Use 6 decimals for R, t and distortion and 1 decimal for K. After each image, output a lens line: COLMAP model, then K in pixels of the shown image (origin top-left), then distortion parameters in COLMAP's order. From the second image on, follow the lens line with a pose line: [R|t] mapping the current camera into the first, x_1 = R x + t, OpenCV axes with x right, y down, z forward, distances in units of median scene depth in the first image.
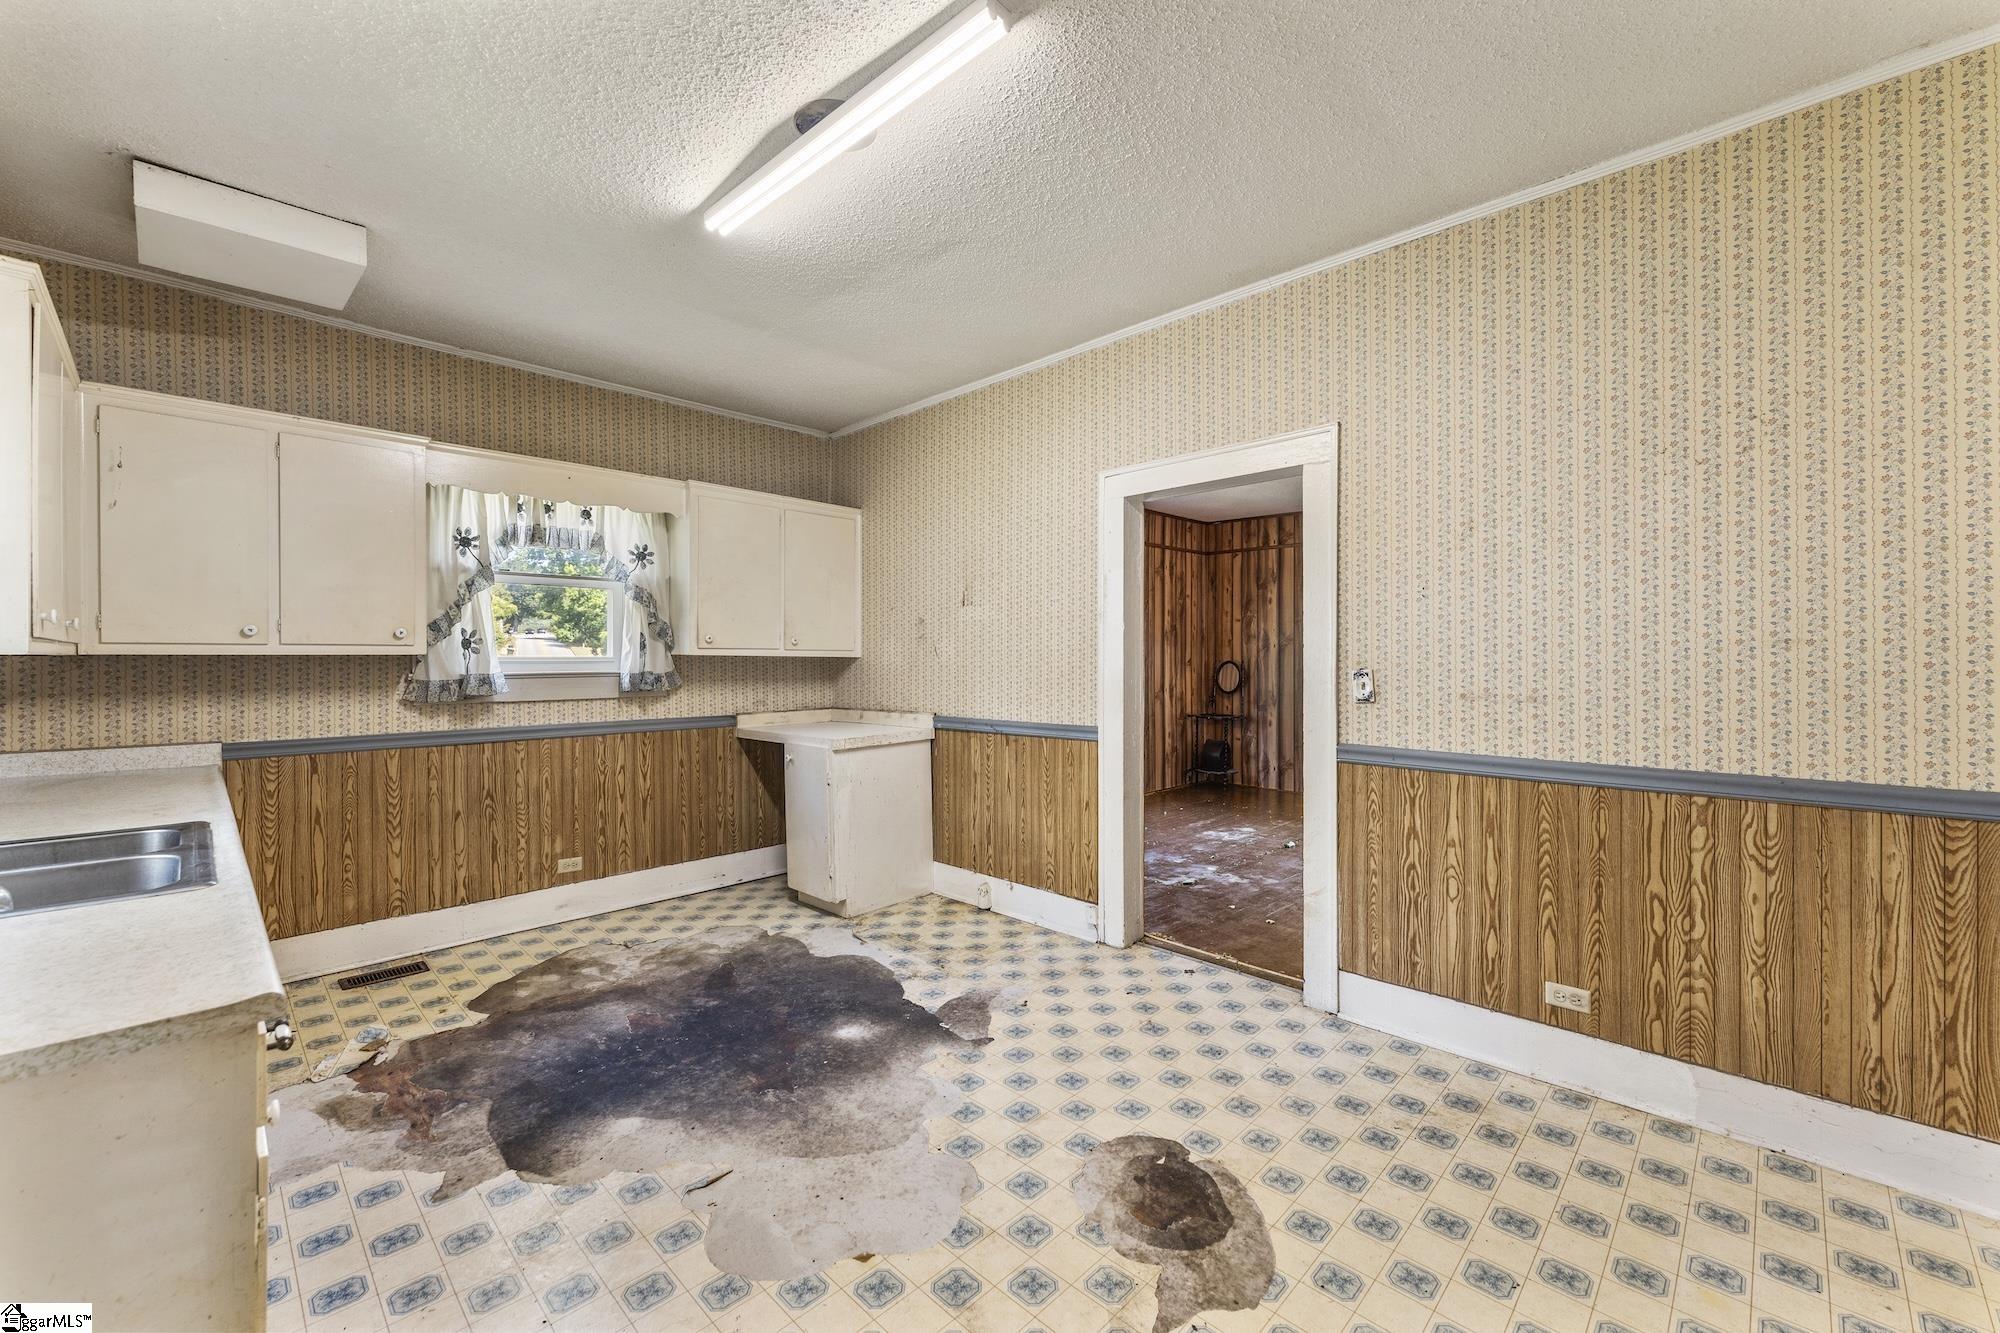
lens RADIAL K [[800.3, 0, 998.0], [0, 800.3, 665.2], [0, 0, 1]] dist [0.000343, 0.000480]
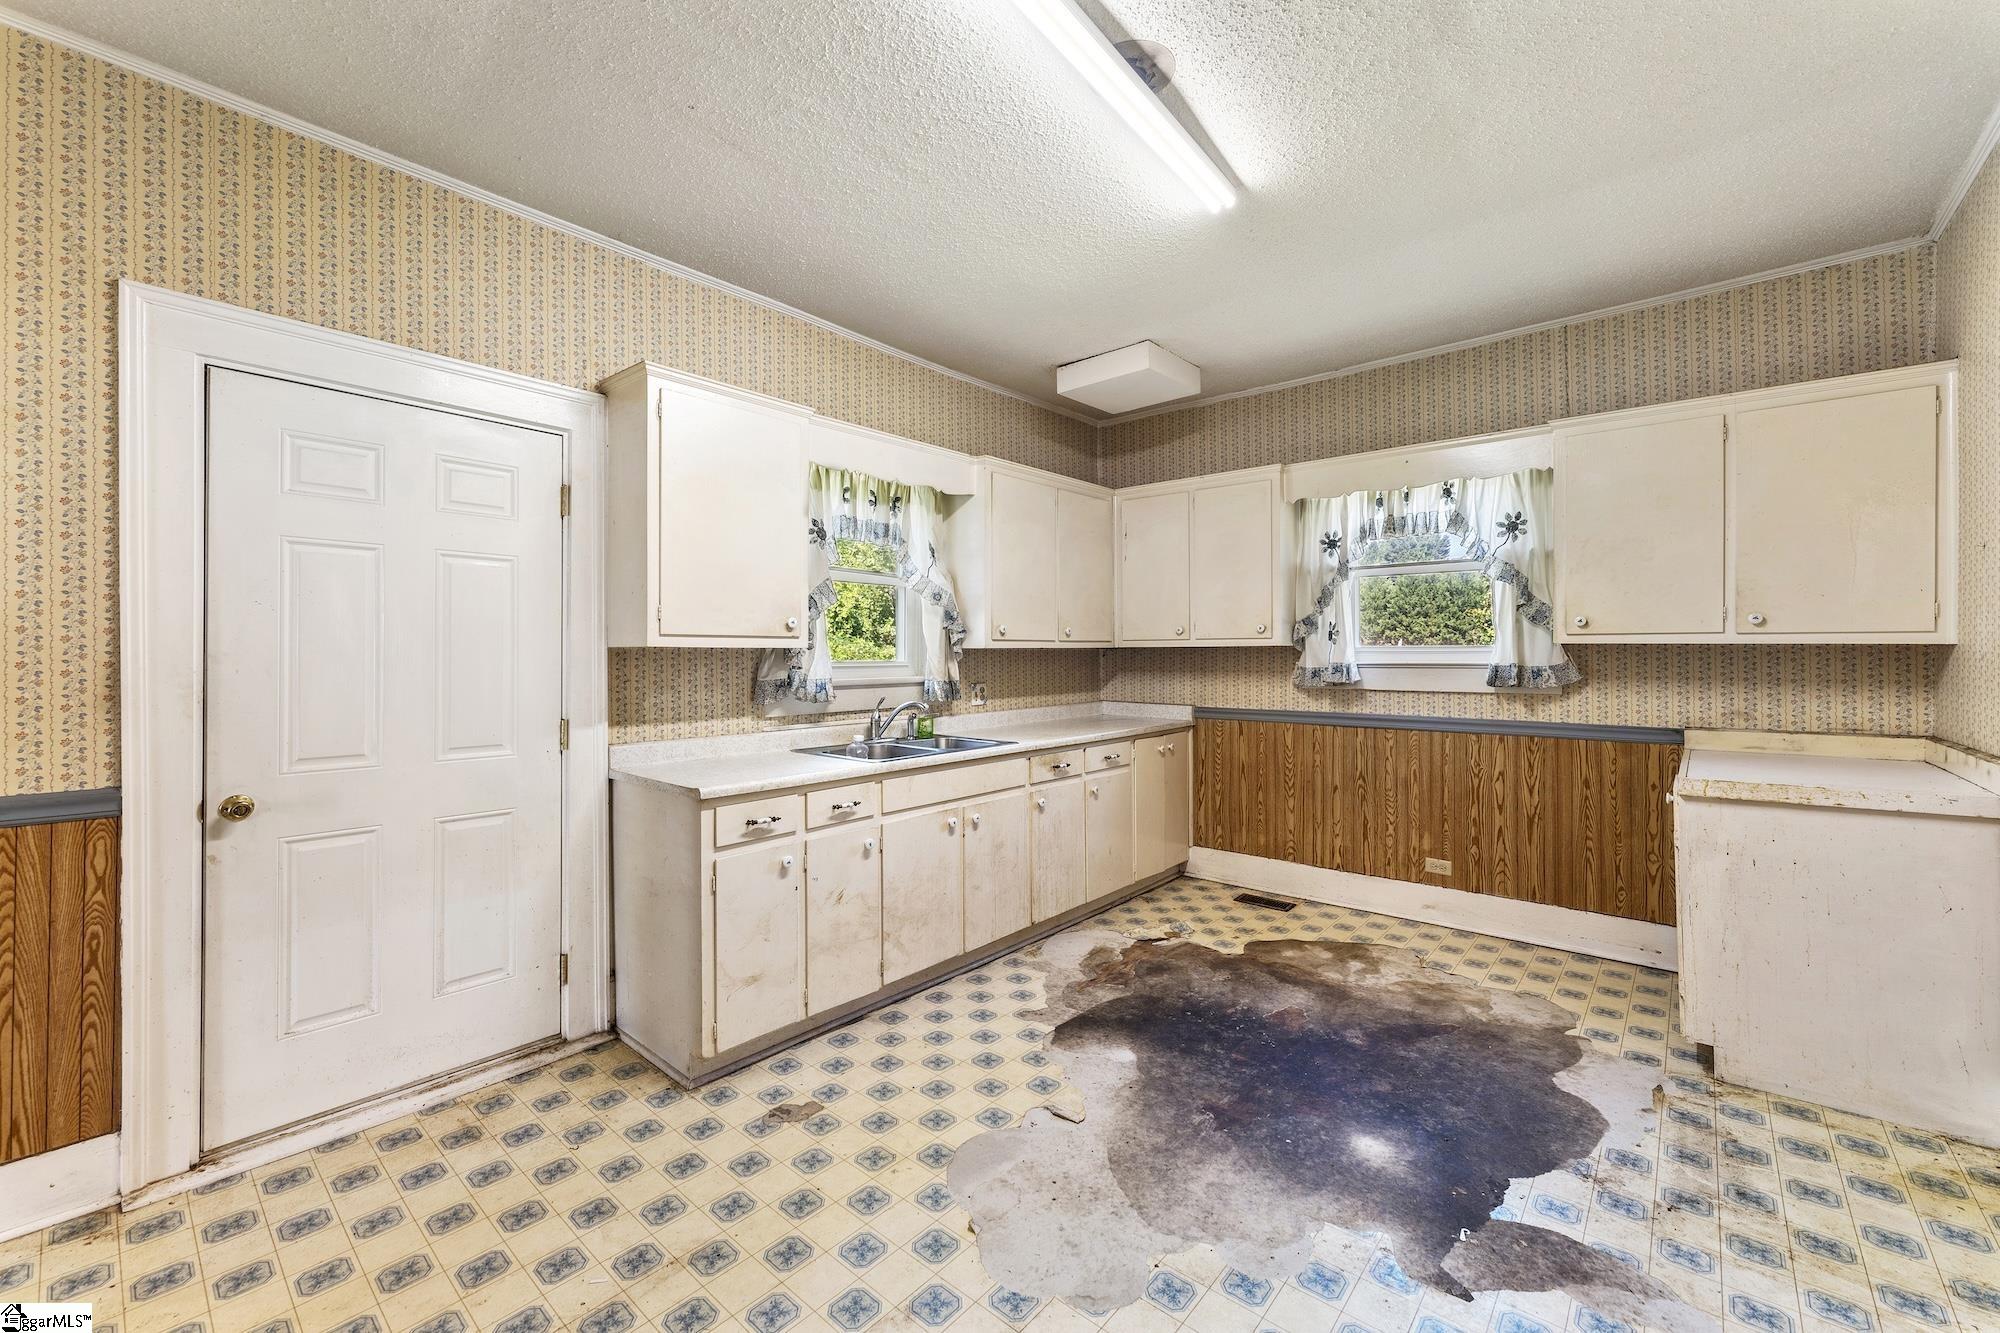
lens RADIAL K [[800.3, 0, 997.3], [0, 800.3, 653.0], [0, 0, 1]] dist [0.000343, 0.000480]
pose [[0.058570, 0.003095, -0.998278, 0.412177], [-0.004389, 0.999986, 0.002842, -0.003446], [0.998274, 0.004215, 0.058583, 0.460609]]
